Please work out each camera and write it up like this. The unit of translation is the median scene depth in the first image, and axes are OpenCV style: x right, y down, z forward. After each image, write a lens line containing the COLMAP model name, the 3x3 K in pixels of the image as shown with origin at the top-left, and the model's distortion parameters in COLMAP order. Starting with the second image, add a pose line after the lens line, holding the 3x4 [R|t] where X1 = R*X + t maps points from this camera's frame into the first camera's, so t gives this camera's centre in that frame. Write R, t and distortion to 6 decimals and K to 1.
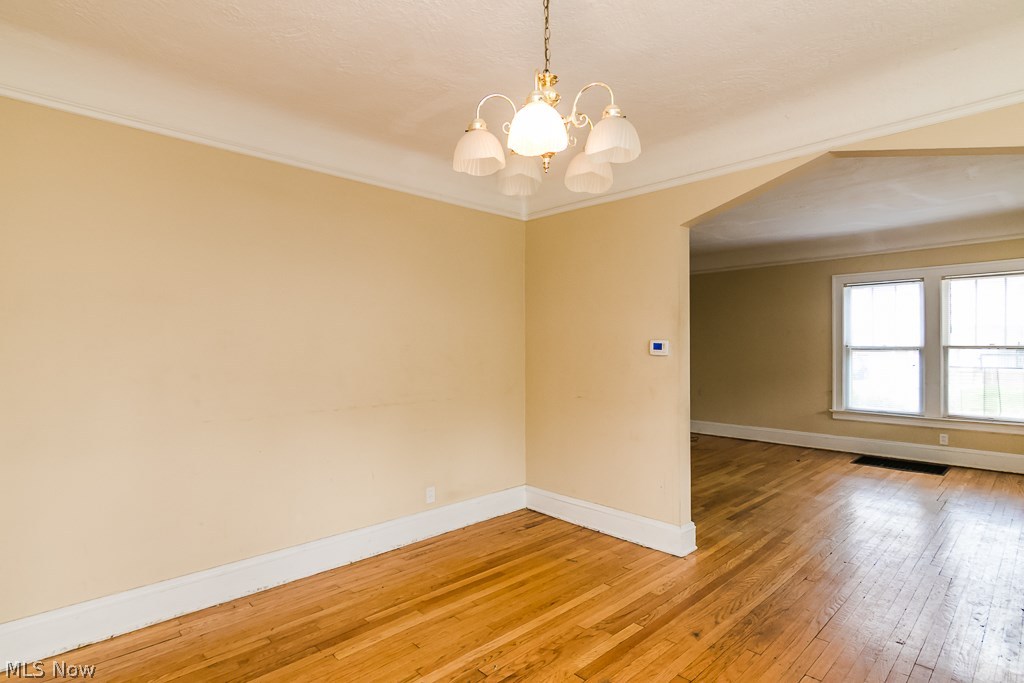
lens RADIAL K [[524.9, 0, 512.3], [0, 524.9, 348.3], [0, 0, 1]] dist [-0.000128, 0.002352]
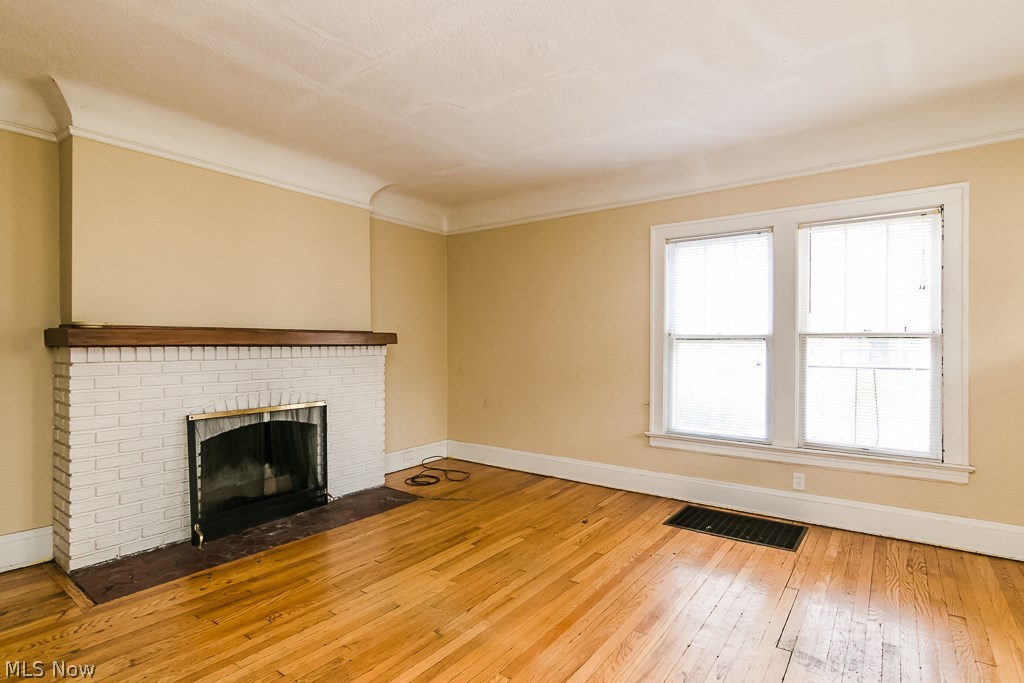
lens RADIAL K [[524.9, 0, 513.8], [0, 524.9, 352.1], [0, 0, 1]] dist [-0.000128, 0.002352]
pose [[0.983139, 0.005924, 0.182764, 0.359333], [-0.007077, 0.999959, 0.005657, 0.016704], [-0.182723, -0.006855, 0.983141, 0.432193]]
